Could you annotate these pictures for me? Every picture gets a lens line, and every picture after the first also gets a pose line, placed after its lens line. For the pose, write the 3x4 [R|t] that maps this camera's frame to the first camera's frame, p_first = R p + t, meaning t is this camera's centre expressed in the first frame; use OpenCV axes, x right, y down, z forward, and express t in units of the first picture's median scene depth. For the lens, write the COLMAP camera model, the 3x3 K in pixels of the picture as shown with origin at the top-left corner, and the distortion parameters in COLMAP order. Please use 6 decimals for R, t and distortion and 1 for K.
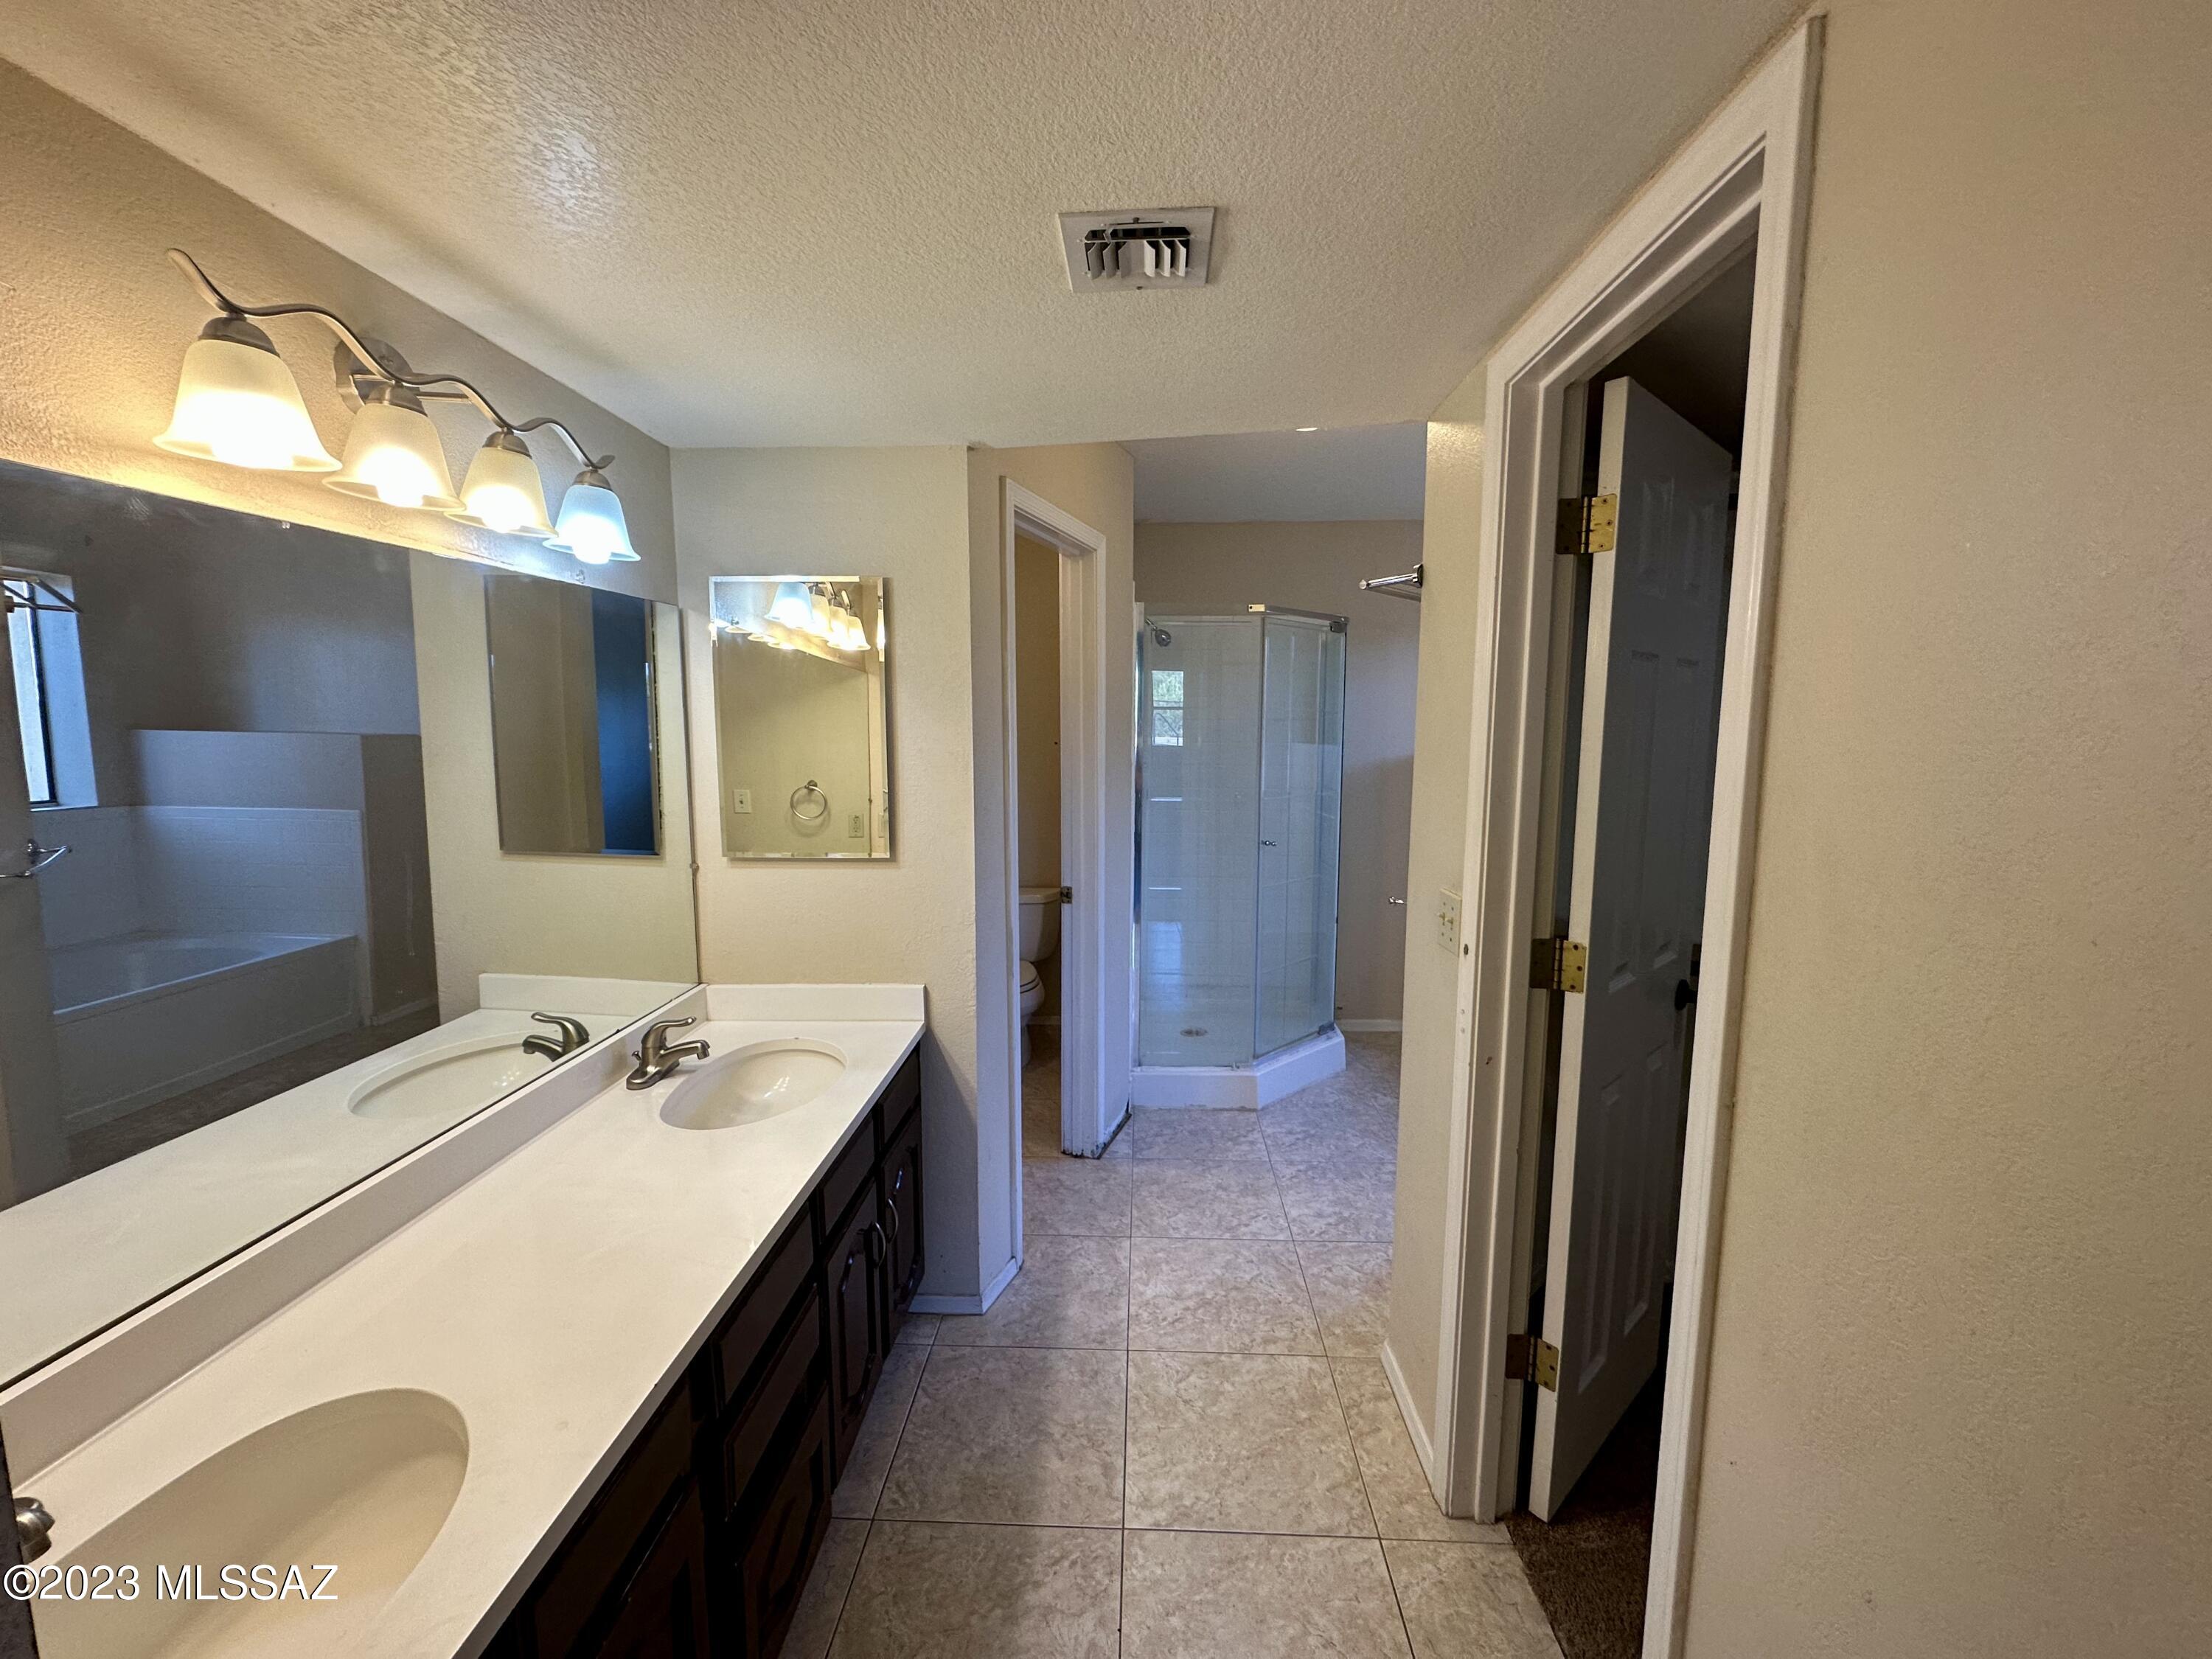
lens RADIAL K [[877.2, 0, 1091.9], [0, 877.2, 838.8], [0, 0, 1]] dist [-0.003949, 0.000504]
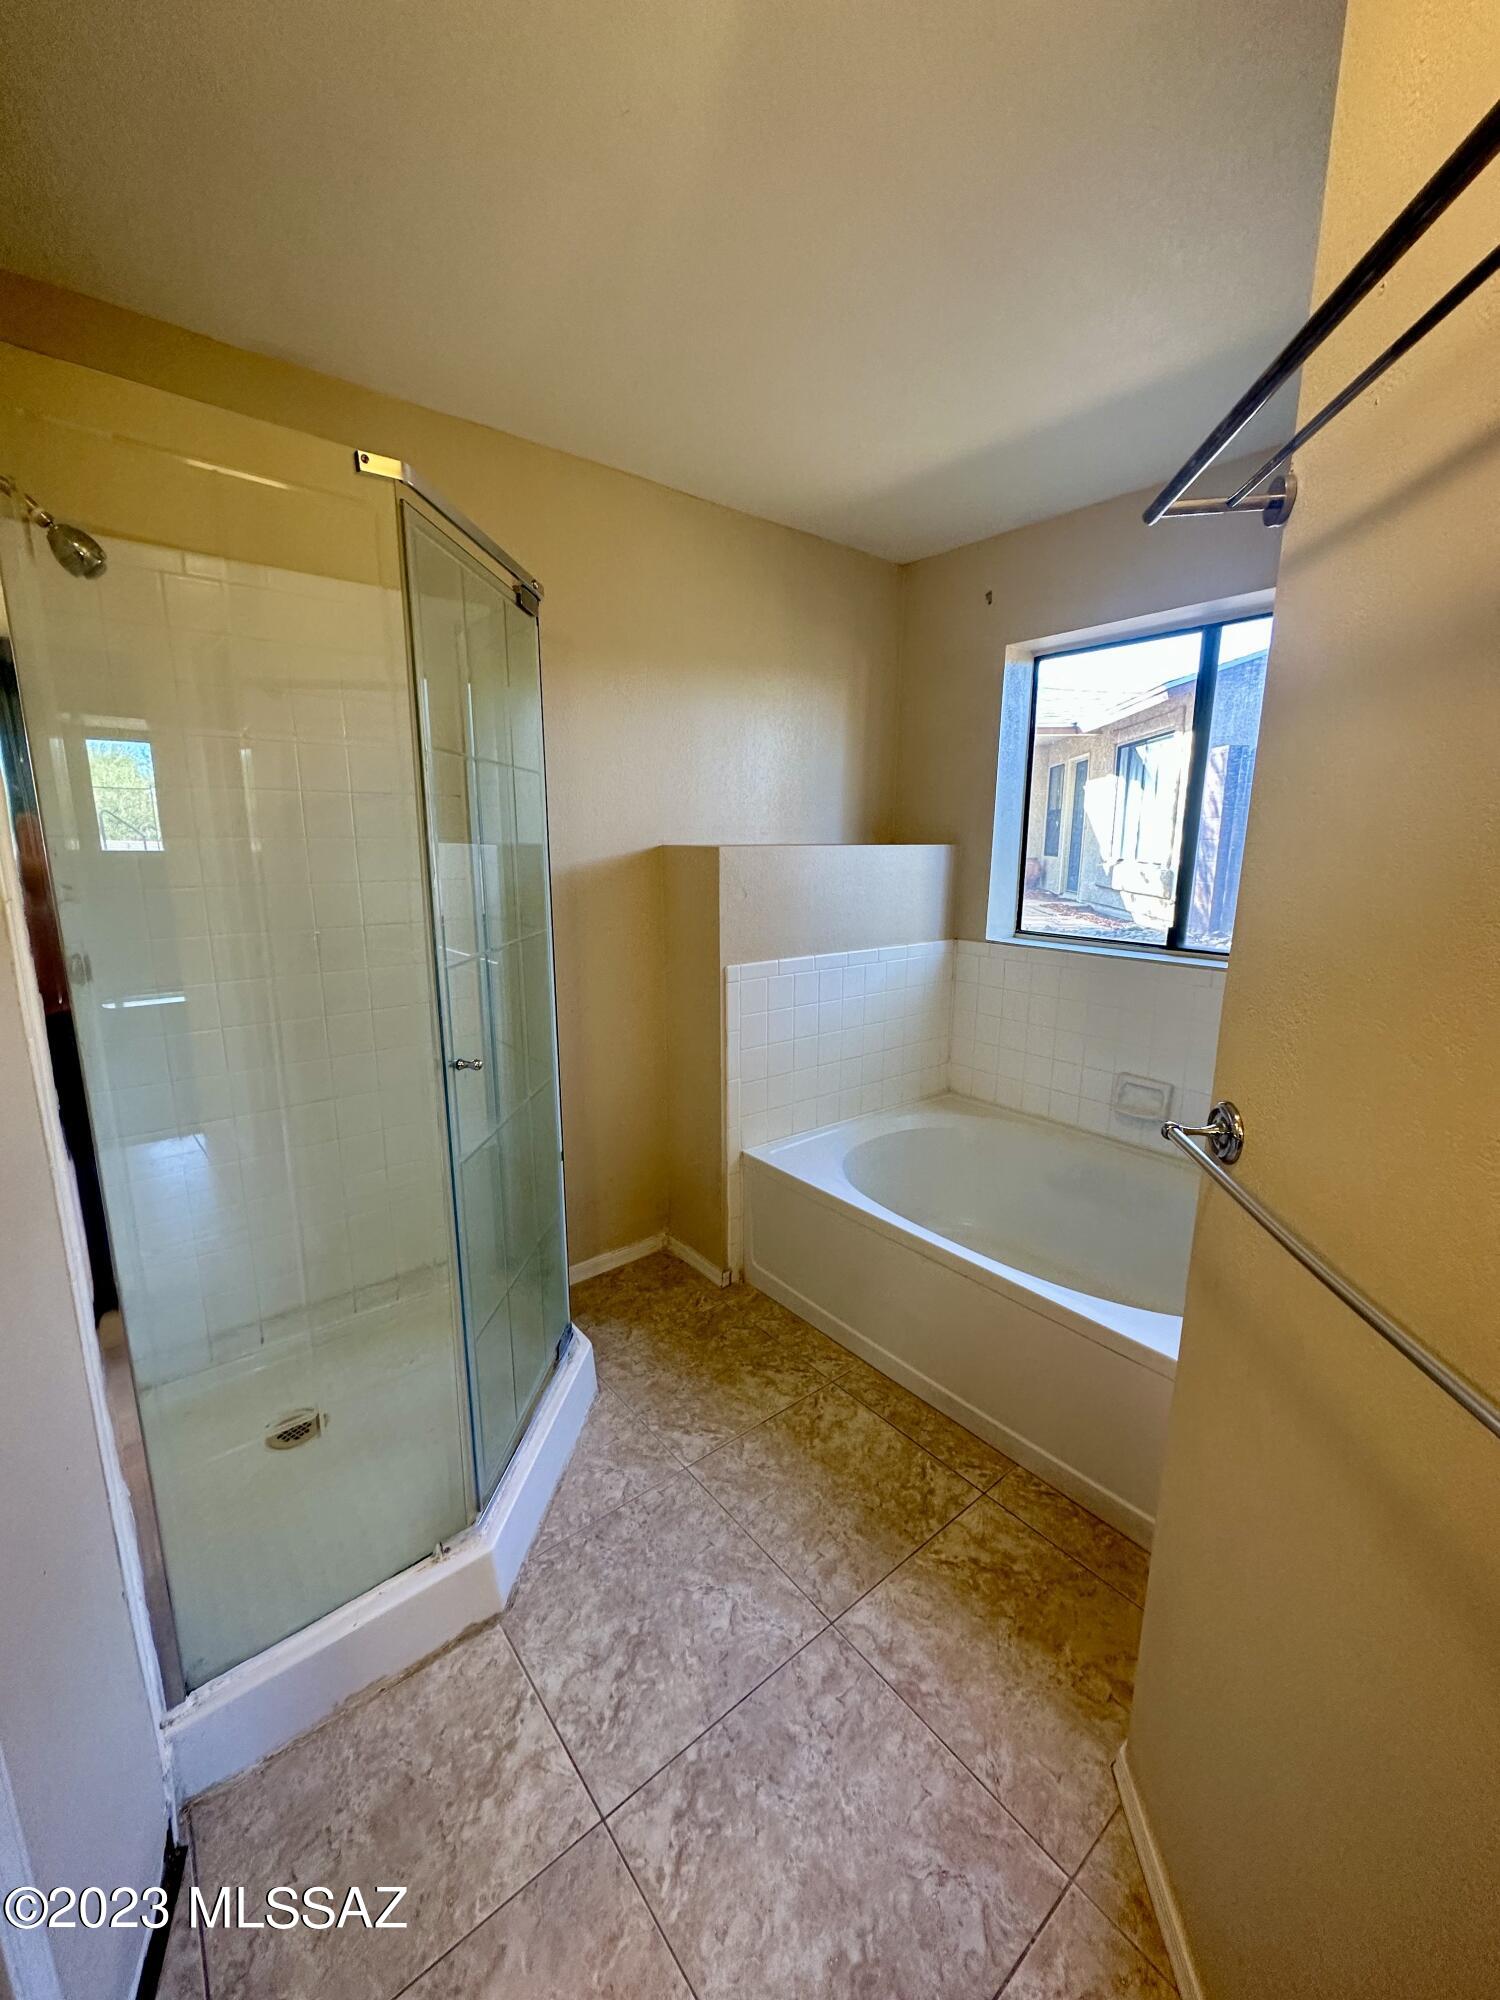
lens RADIAL K [[793.1, 0, 747.0], [0, 793.1, 998.3], [0, 0, 1]] dist [-0.003949, 0.000504]
pose [[0.736507, -0.130606, 0.663701, 0.046445], [0.078604, 0.991061, 0.107798, -0.057943], [-0.671847, -0.027225, 0.740189, 0.605646]]
